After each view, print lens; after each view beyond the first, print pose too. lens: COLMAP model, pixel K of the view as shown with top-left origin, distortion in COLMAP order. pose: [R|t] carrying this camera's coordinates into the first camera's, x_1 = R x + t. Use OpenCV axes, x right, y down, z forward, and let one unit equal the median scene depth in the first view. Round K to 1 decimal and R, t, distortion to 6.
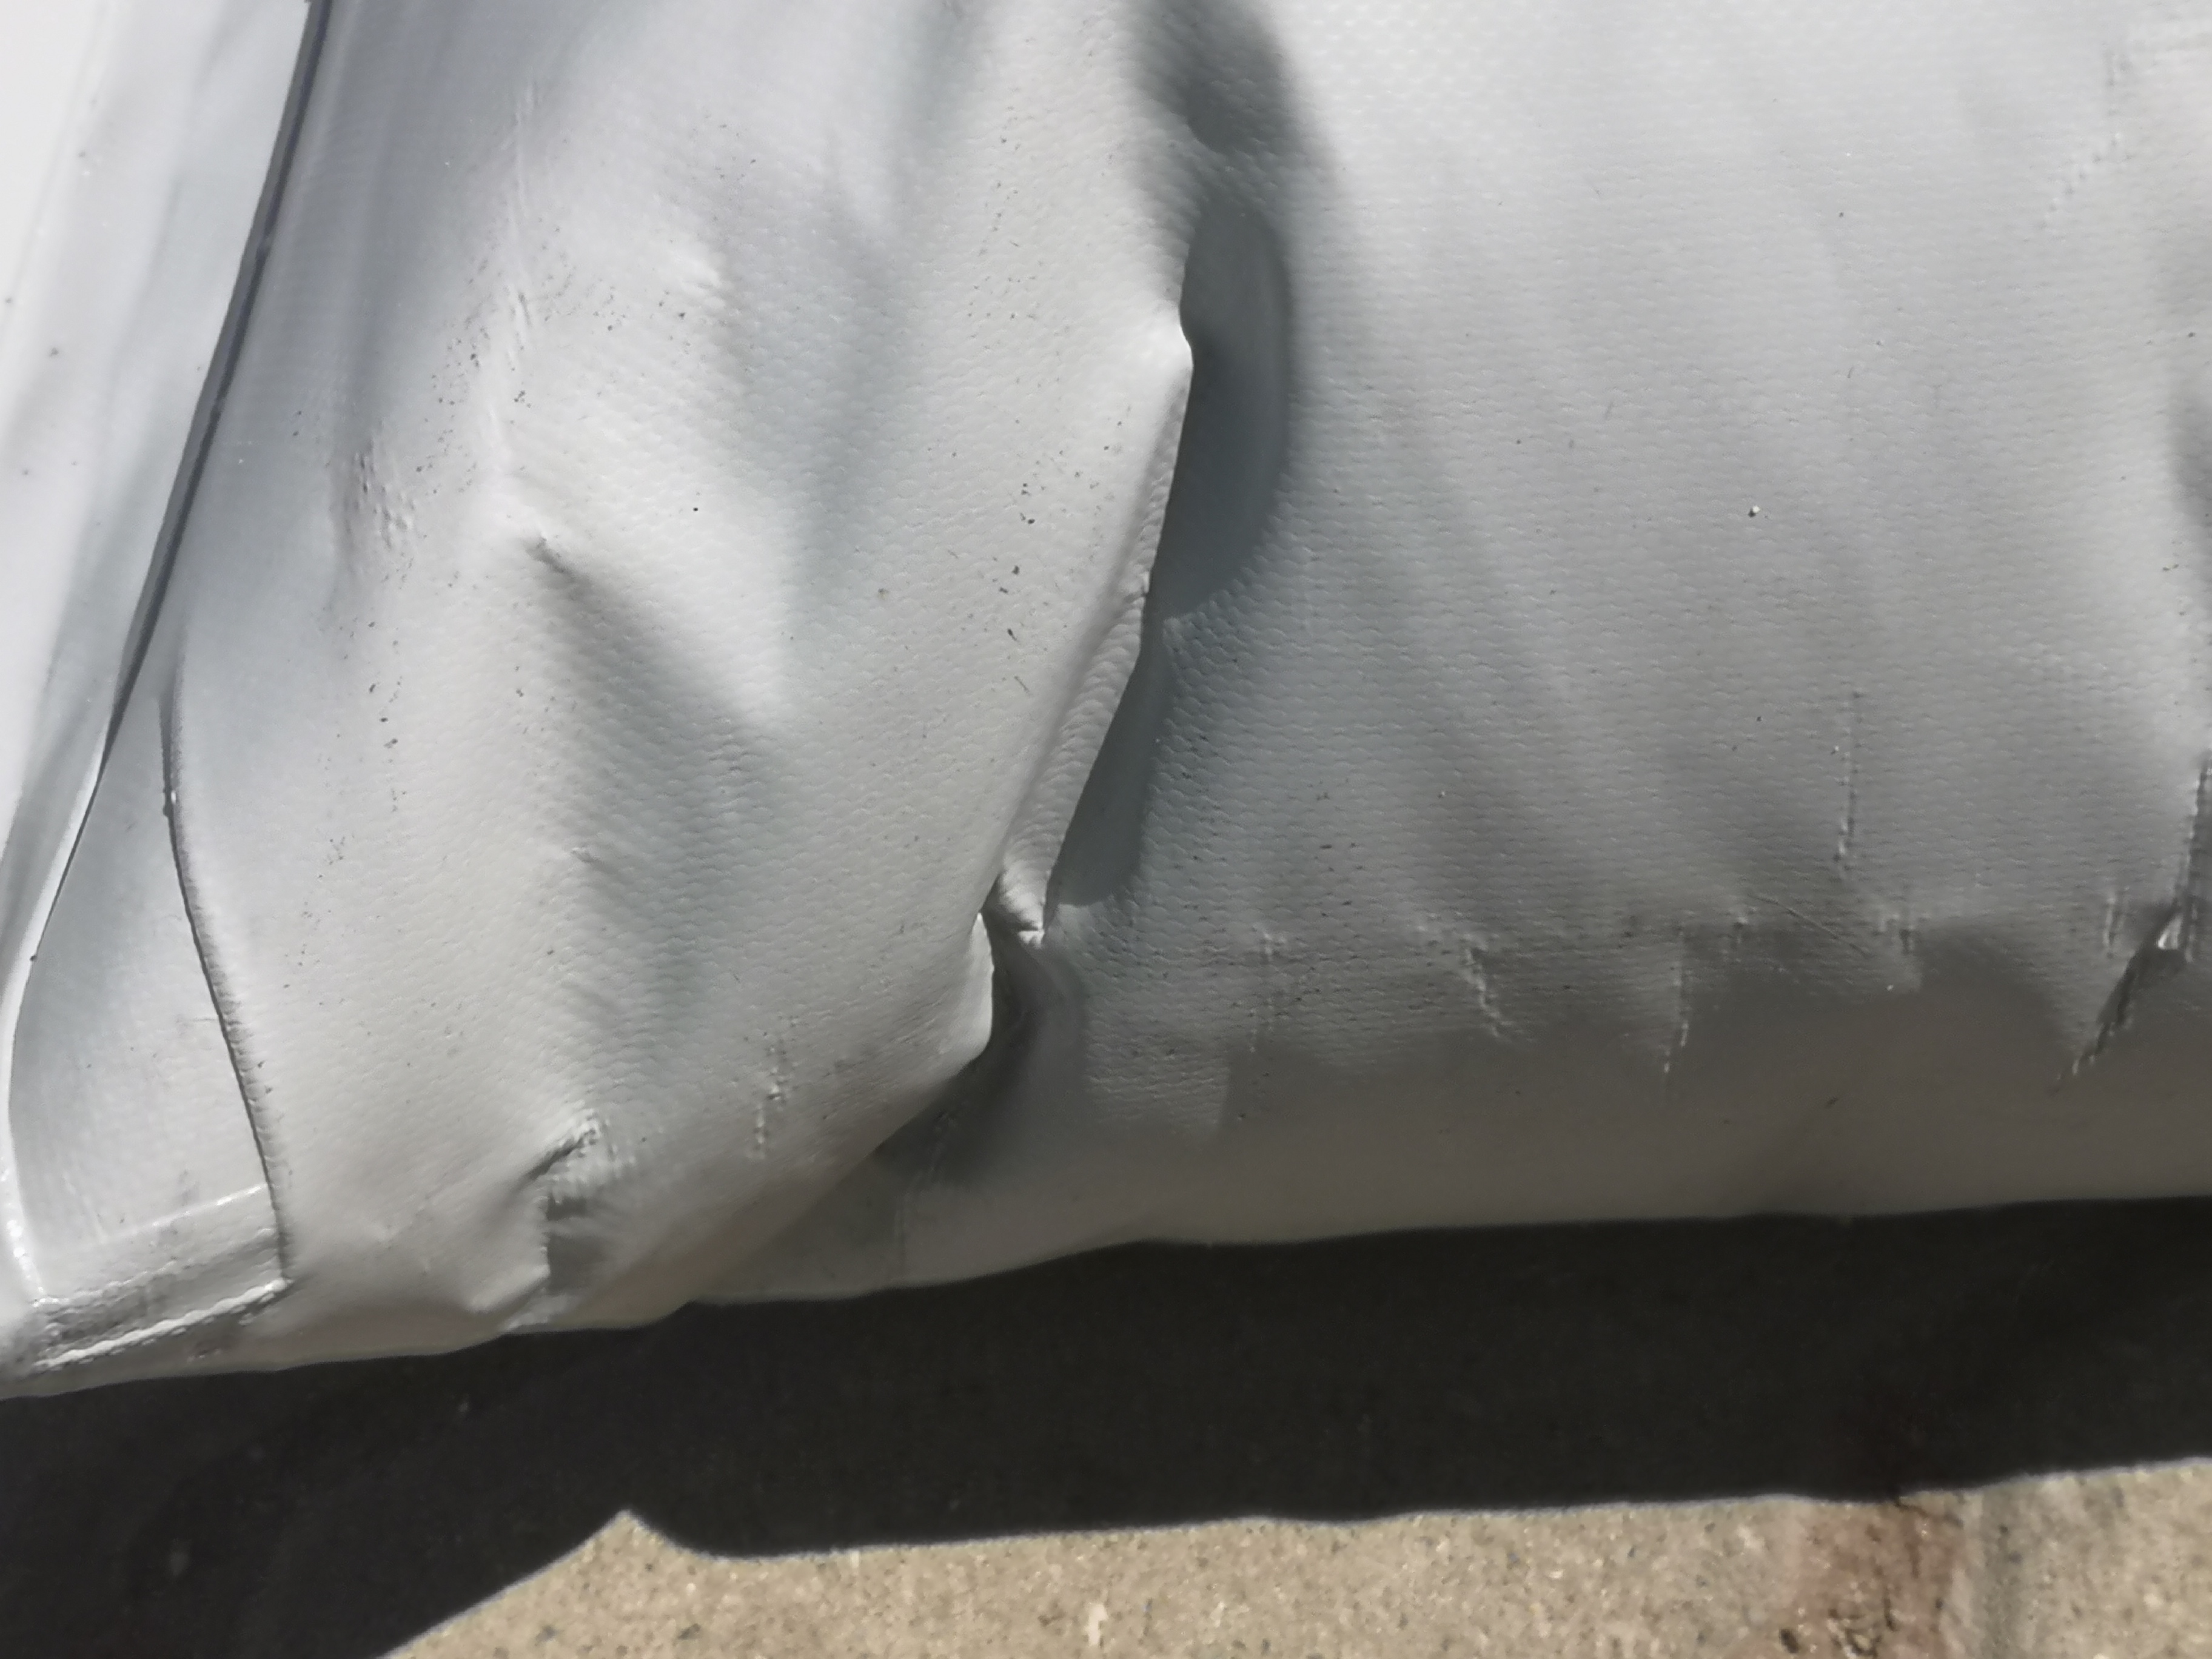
lens RADIAL K [[5107.9, 0, 990.2], [0, 5107.9, 876.3], [0, 0, 1]] dist [0.084694, -0.494198]
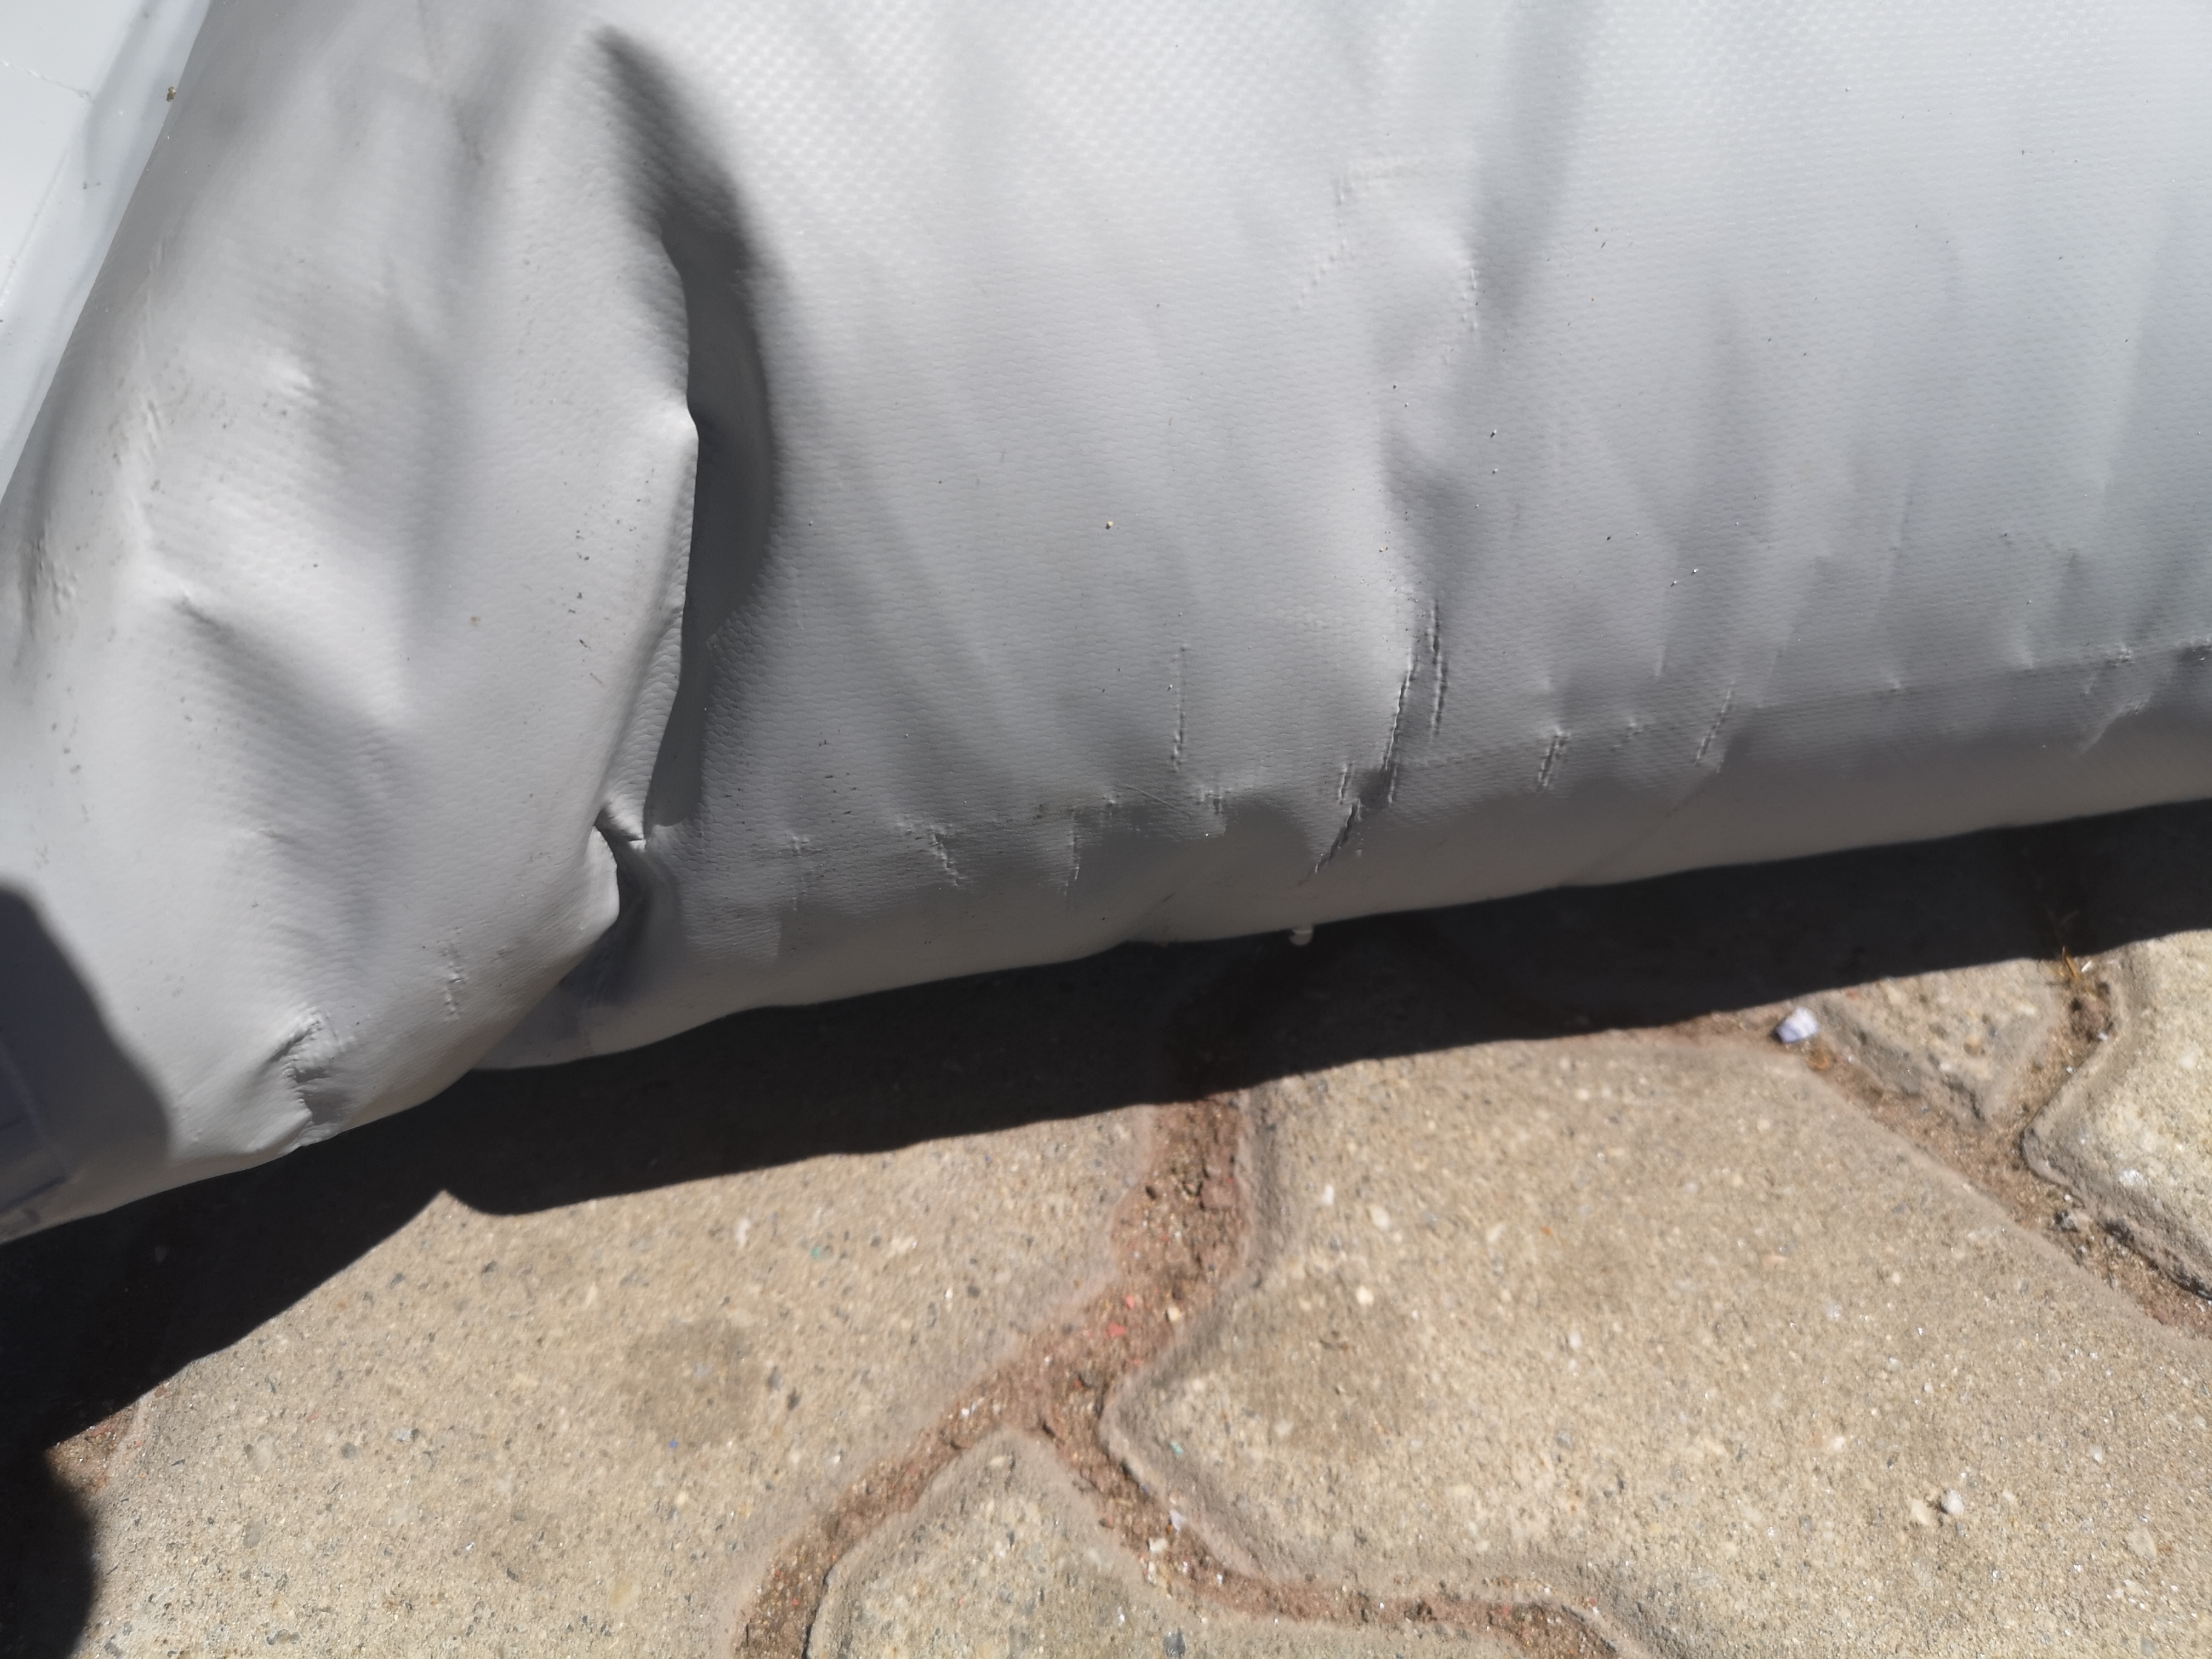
lens RADIAL K [[1633.8, 0, 1059.5], [0, 1633.8, 839.7], [0, 0, 1]] dist [0.008838, -0.039526]
pose [[0.984021, -0.084849, 0.156537, 0.055233], [0.068791, 0.992058, 0.105299, -0.032157], [-0.164228, -0.092848, 0.982043, 0.528680]]
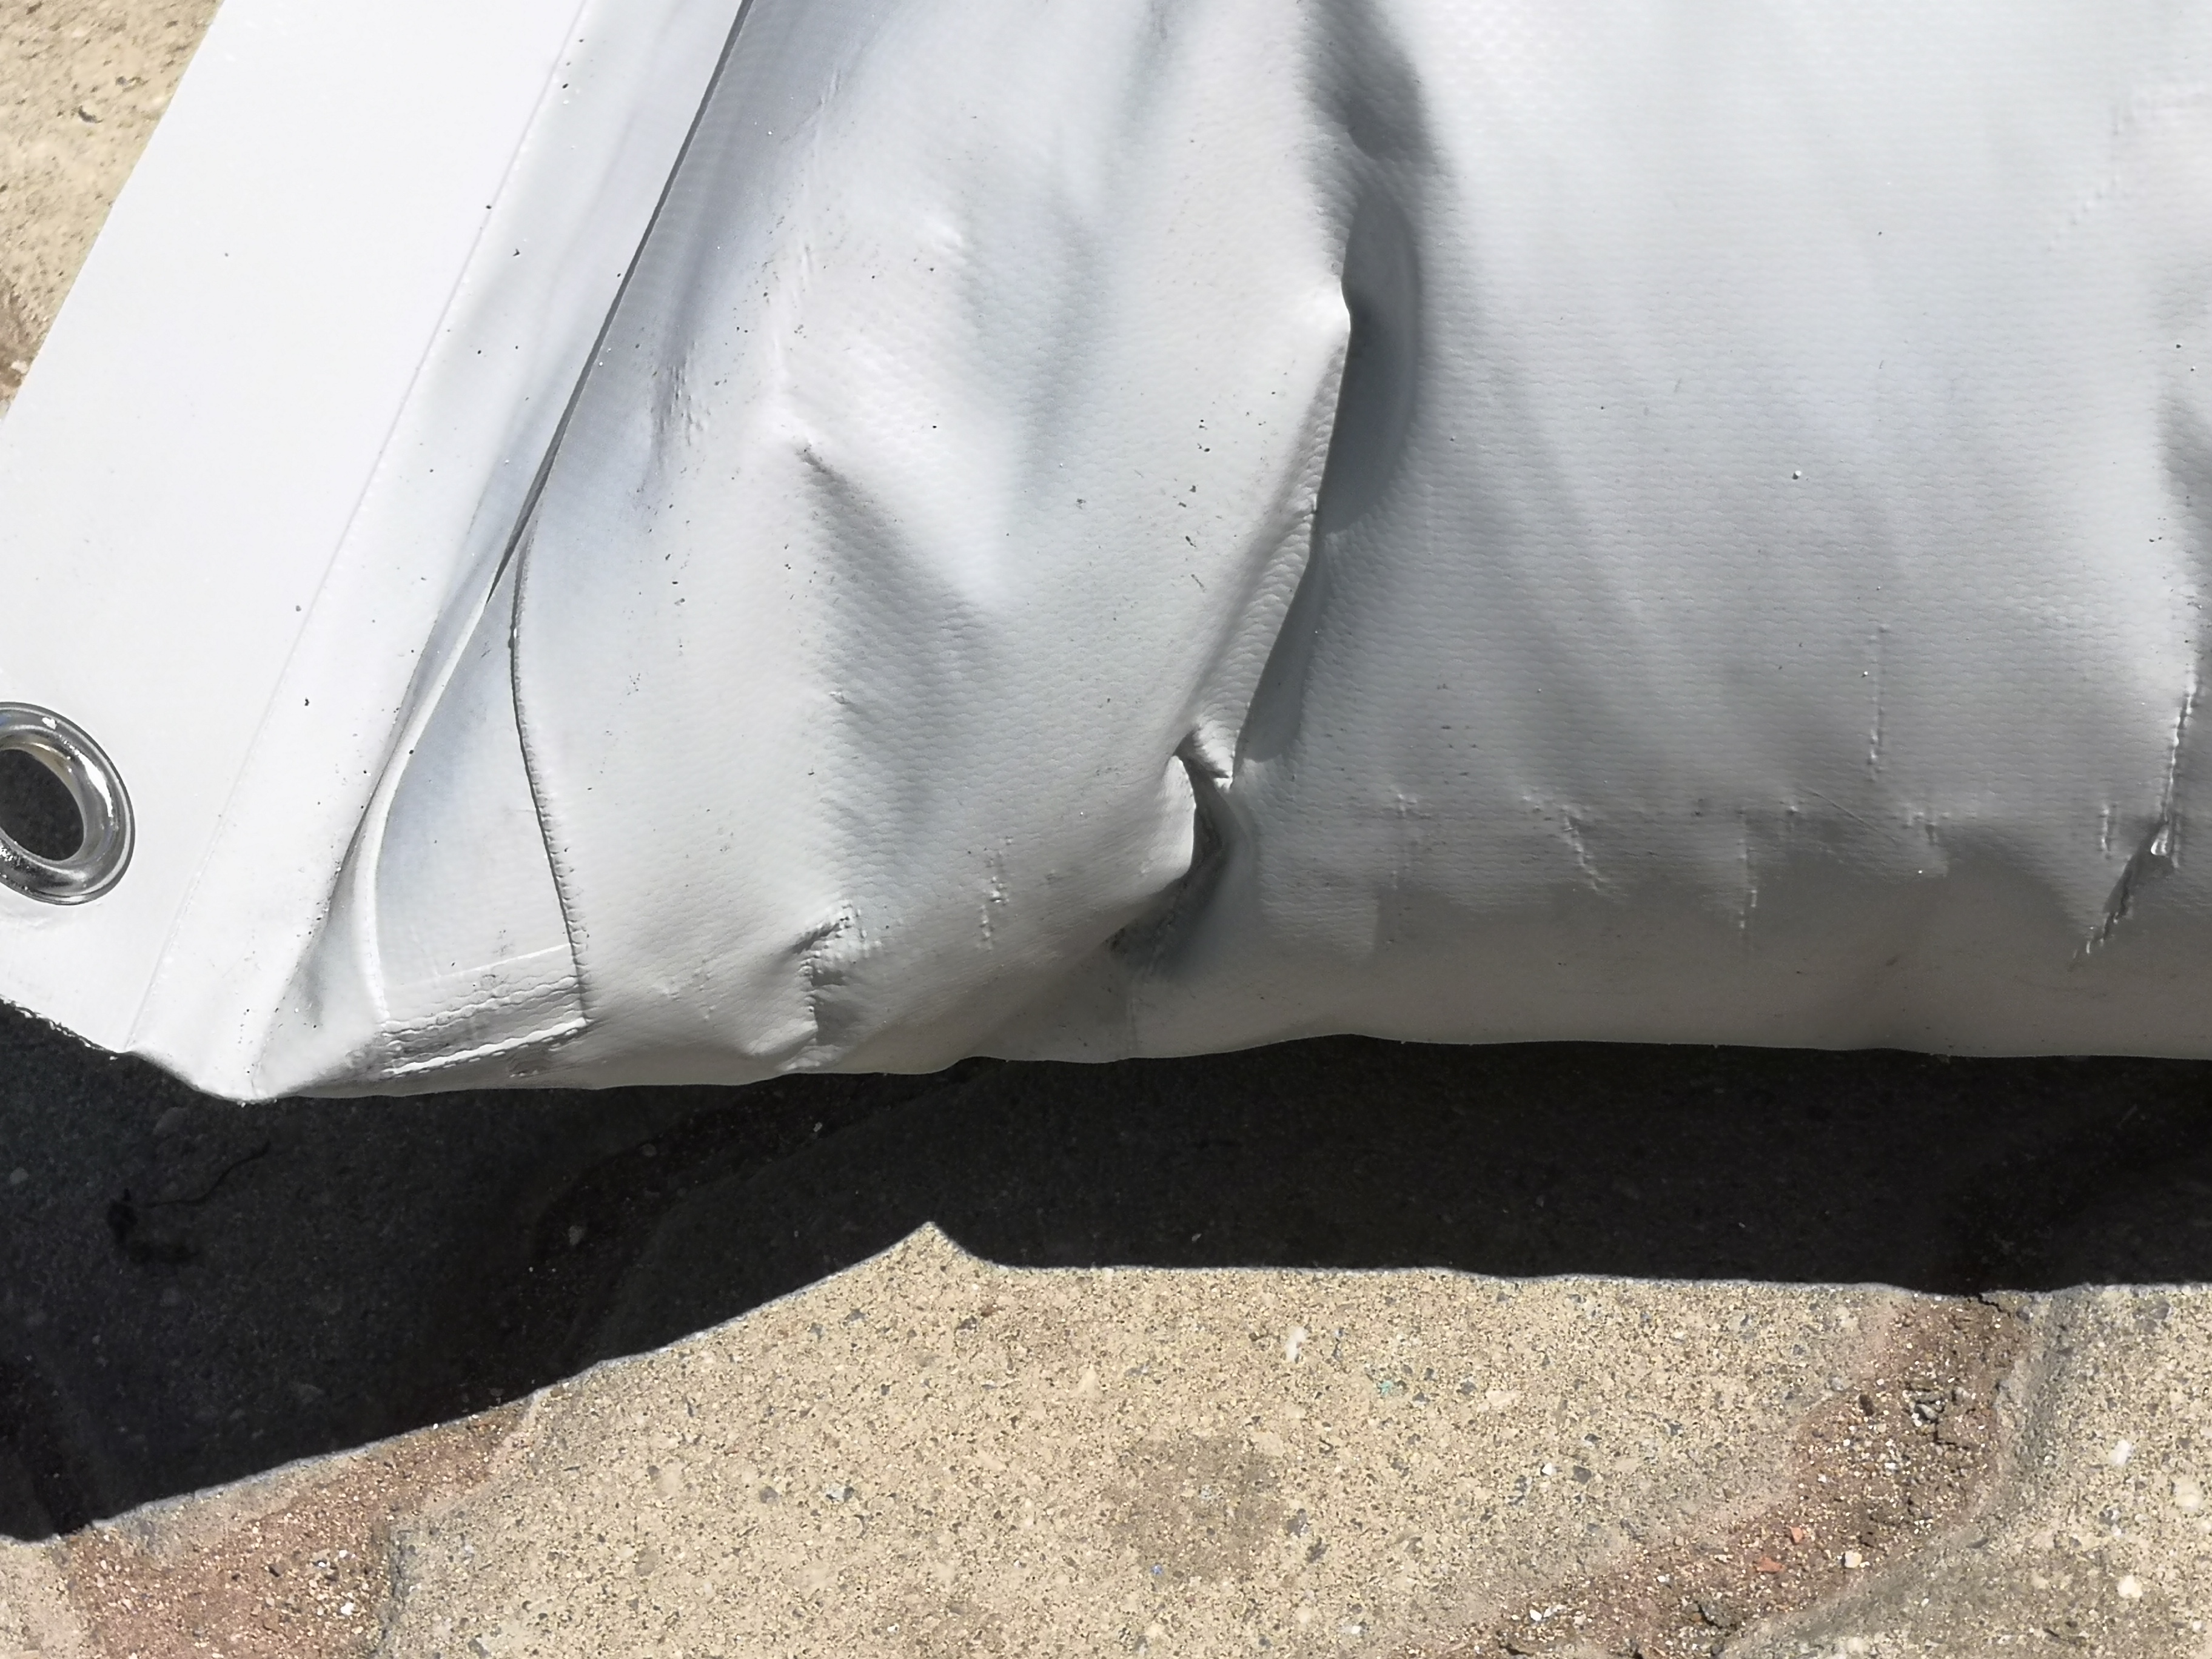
lens RADIAL K [[4725.7, 0, 1203.1], [0, 4725.7, 835.8], [0, 0, 1]] dist [0.060964, 0.617849]
pose [[0.987534, 0.066295, -0.142768, 0.169463], [-0.059923, 0.997025, 0.048481, -0.030857], [0.145557, -0.039321, 0.988568, -0.124722]]
